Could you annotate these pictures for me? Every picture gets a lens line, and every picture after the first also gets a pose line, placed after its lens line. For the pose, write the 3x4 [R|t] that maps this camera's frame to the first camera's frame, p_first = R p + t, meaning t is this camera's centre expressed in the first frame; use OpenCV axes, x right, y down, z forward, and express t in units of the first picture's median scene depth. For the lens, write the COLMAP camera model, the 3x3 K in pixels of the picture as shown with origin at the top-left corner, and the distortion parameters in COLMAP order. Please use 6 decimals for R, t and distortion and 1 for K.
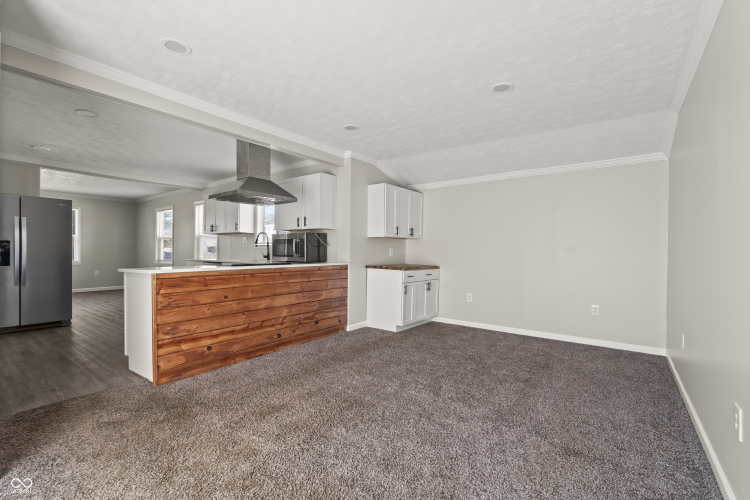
lens RADIAL K [[336.9, 0, 374.9], [0, 336.9, 253.0], [0, 0, 1]] dist [-0.002919, 0.000667]
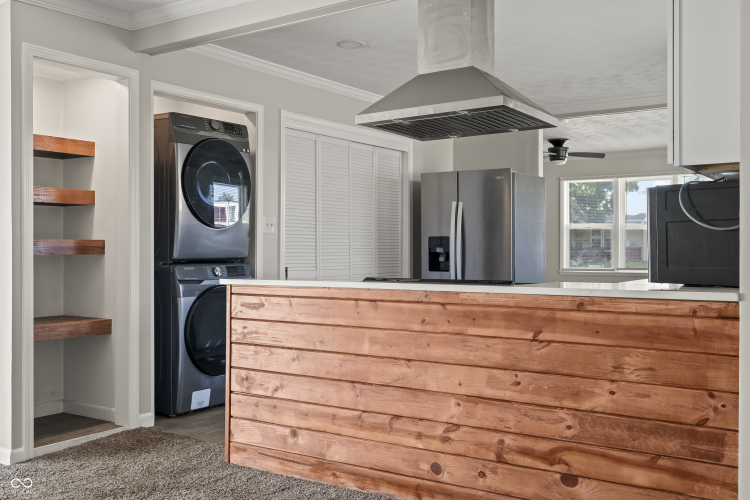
lens RADIAL K [[739.7, 0, 374.7], [0, 739.7, 248.6], [0, 0, 1]] dist [-0.004229, 0.000000]
pose [[0.033855, -0.006565, -0.999405, 0.547279], [-0.000913, 0.999978, -0.006600, 0.000117], [0.999426, 0.001136, 0.033848, 0.882159]]
